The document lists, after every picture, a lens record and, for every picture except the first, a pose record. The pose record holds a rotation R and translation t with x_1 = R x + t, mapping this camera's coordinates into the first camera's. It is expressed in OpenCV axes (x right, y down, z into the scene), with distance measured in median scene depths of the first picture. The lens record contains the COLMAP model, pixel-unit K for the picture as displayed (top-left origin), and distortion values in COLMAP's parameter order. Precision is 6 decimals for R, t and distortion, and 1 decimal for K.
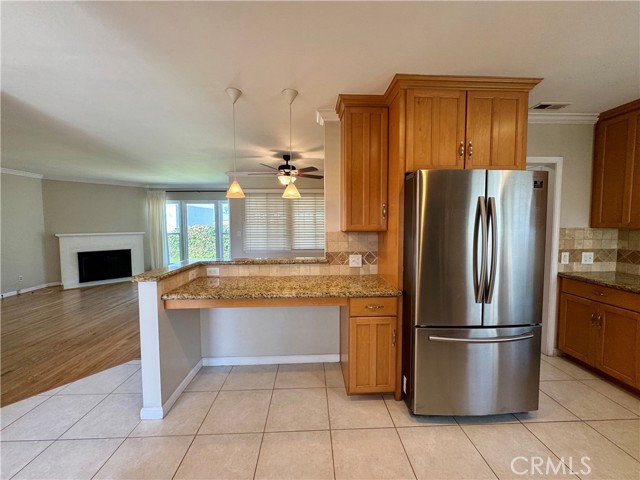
lens RADIAL K [[255.6, 0, 319.5], [0, 255.6, 239.0], [0, 0, 1]] dist [-0.000676, -0.000334]
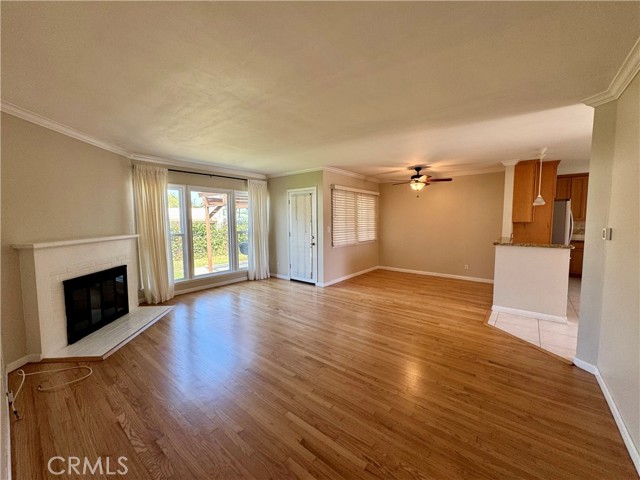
lens RADIAL K [[256.6, 0, 321.3], [0, 256.6, 238.4], [0, 0, 1]] dist [0.000350, 0.000063]
pose [[0.655764, -0.056269, 0.752866, -0.982888], [0.048490, 0.998299, 0.032377, -0.018256], [-0.753407, 0.015275, 0.657377, 0.336139]]
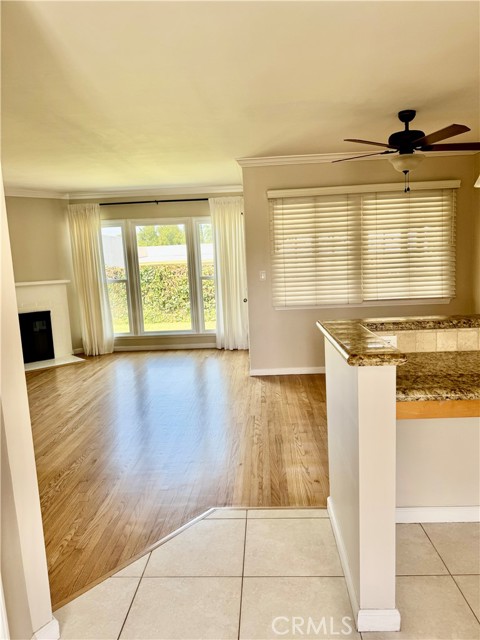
lens RADIAL K [[452.7, 0, 240.0], [0, 452.7, 320.0], [0, 0, 1]] dist [0.133699, -0.167298]
pose [[0.995079, -0.029596, -0.094557, -0.249299], [0.036734, 0.996532, 0.074658, -0.000483], [0.092019, -0.077764, 0.992716, 0.025537]]
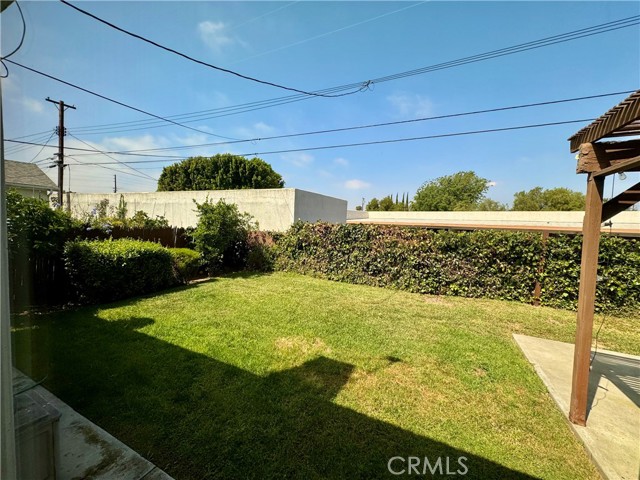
lens RADIAL K [[256.6, 0, 321.3], [0, 256.6, 238.4], [0, 0, 1]] dist [0.000350, 0.000063]
pose [[0.884125, 0.065486, -0.462638, -0.508073], [-0.067428, 0.997648, 0.012356, -0.055453], [0.462359, 0.020271, 0.886461, 1.182464]]
